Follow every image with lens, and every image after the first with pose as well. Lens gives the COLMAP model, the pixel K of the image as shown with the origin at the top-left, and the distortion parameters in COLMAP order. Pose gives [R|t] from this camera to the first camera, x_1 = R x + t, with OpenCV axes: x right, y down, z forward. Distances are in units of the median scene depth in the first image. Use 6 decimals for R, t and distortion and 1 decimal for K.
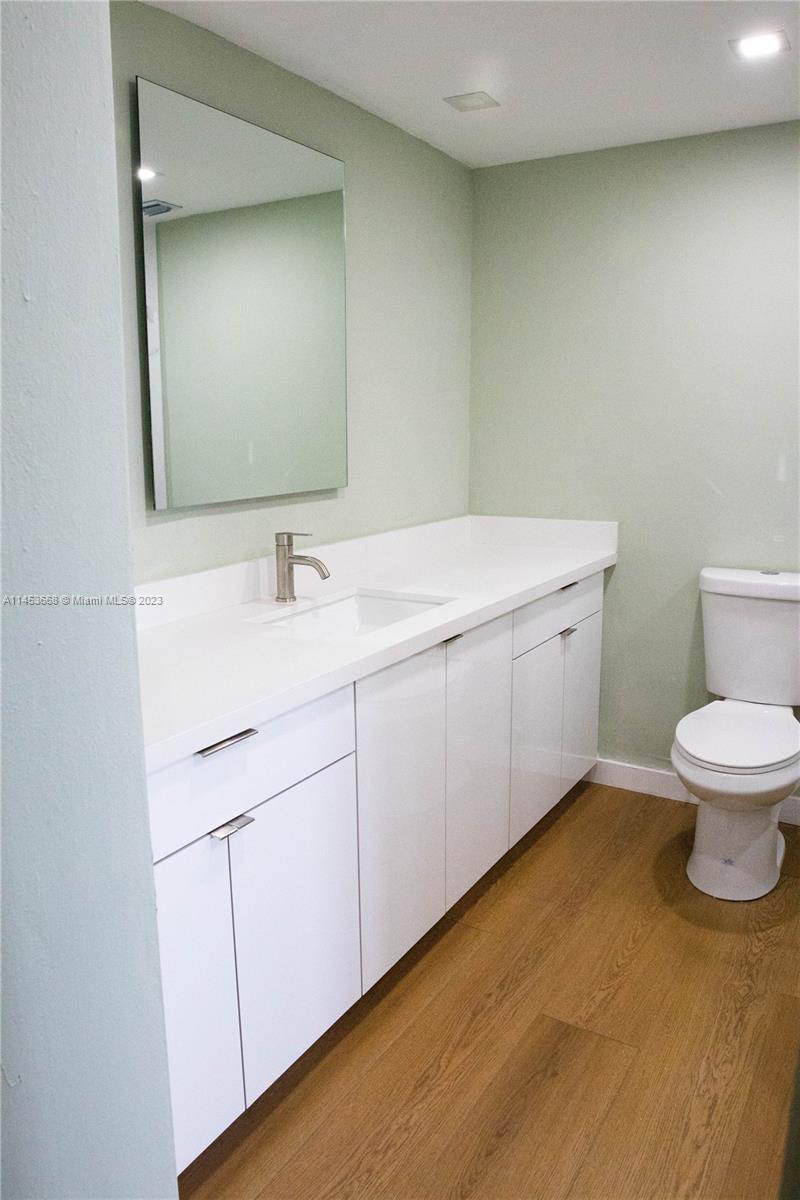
lens RADIAL K [[875.5, 0, 400.0], [0, 875.5, 600.0], [0, 0, 1]] dist [-0.106286, 0.058520]
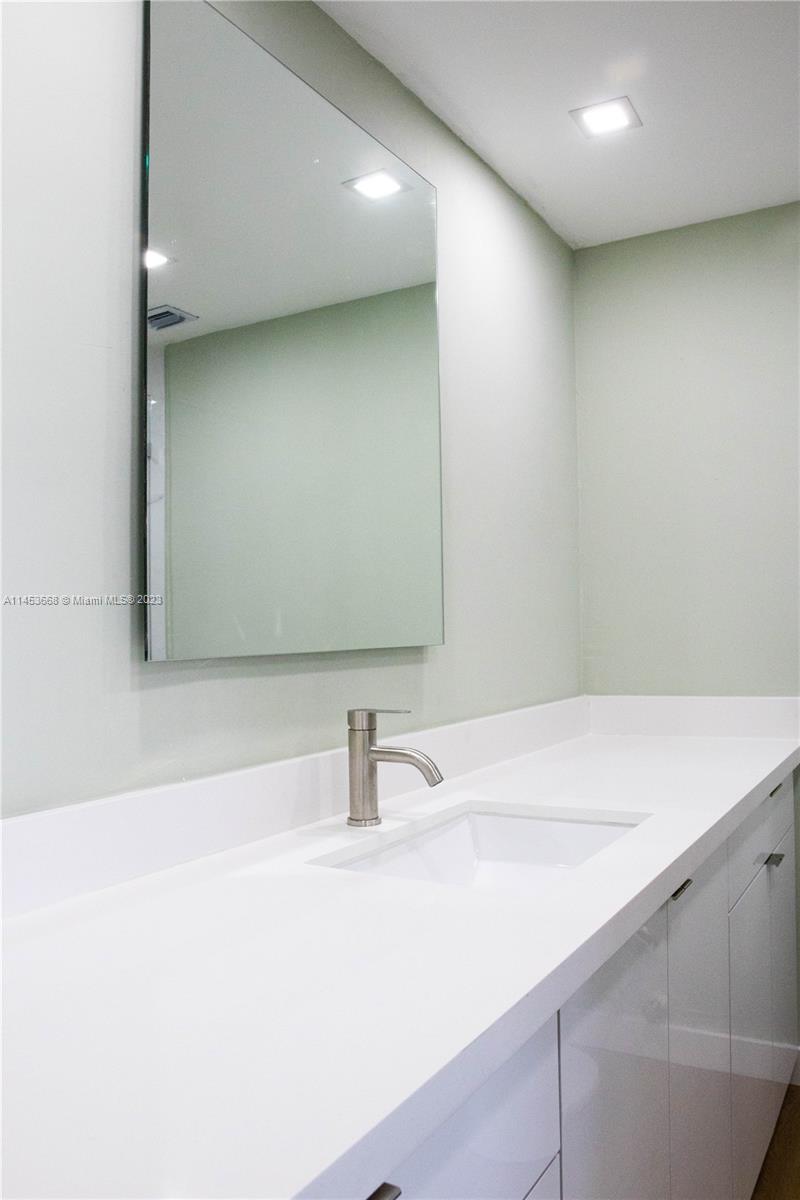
lens RADIAL K [[916.5, 0, 400.0], [0, 916.5, 600.0], [0, 0, 1]] dist [-0.120936, 0.069734]
pose [[0.999819, -0.017104, -0.008317, -0.098800], [0.014774, 0.973853, -0.226699, -0.007012], [0.011977, 0.226535, 0.973929, 0.368081]]
